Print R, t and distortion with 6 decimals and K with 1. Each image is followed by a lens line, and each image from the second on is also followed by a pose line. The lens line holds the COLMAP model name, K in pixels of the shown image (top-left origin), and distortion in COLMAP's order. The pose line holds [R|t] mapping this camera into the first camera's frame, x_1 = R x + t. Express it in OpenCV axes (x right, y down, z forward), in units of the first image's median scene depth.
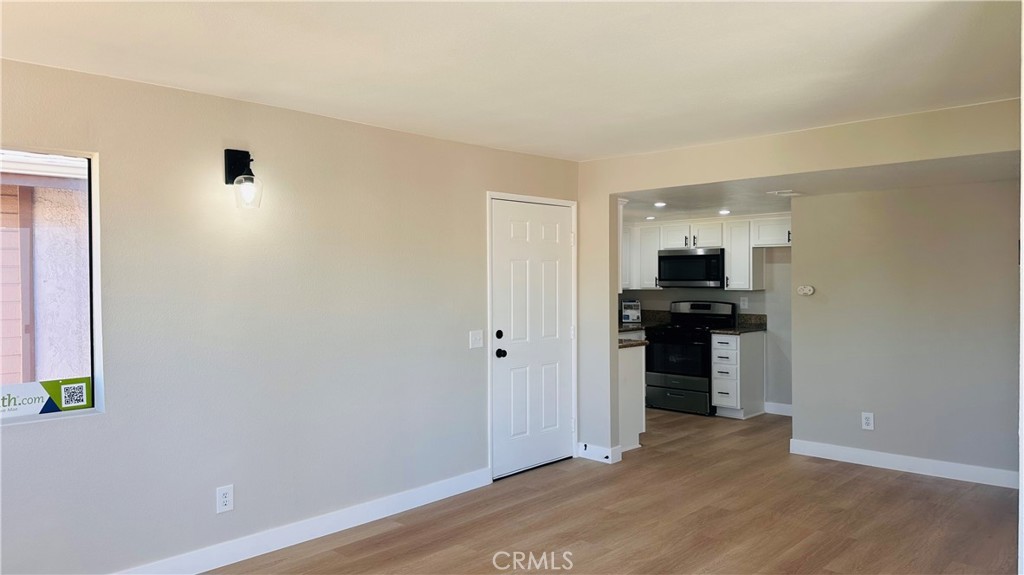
lens RADIAL K [[656.1, 0, 504.8], [0, 656.1, 286.2], [0, 0, 1]] dist [0.010897, 0.000388]
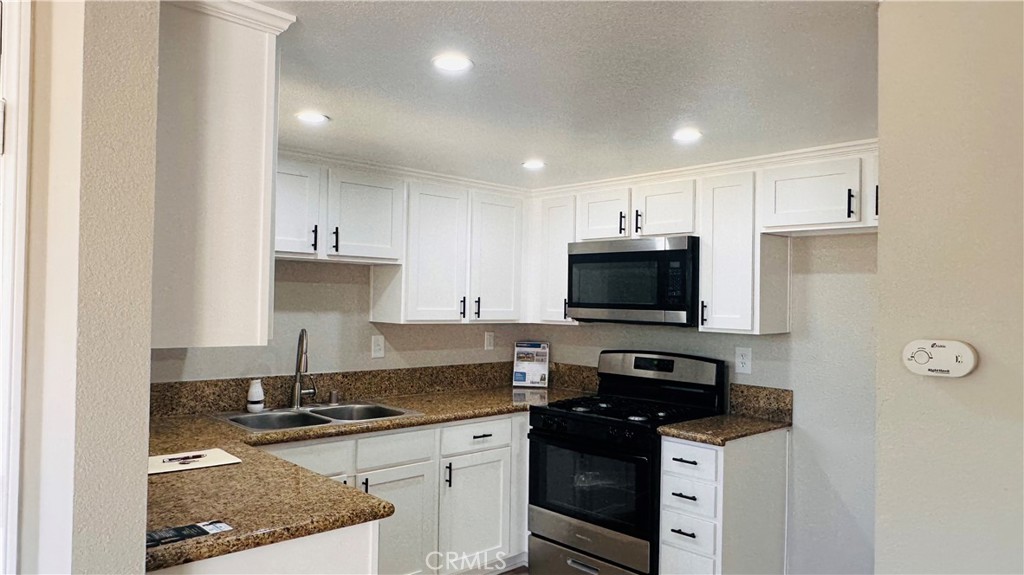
lens RADIAL K [[703.2, 0, 518.3], [0, 703.2, 288.1], [0, 0, 1]] dist [-0.008358, -0.003851]
pose [[0.999635, 0.026766, -0.003668, 0.209270], [-0.026867, 0.999157, -0.031051, -0.005225], [0.002834, 0.031138, 0.999511, 0.514345]]
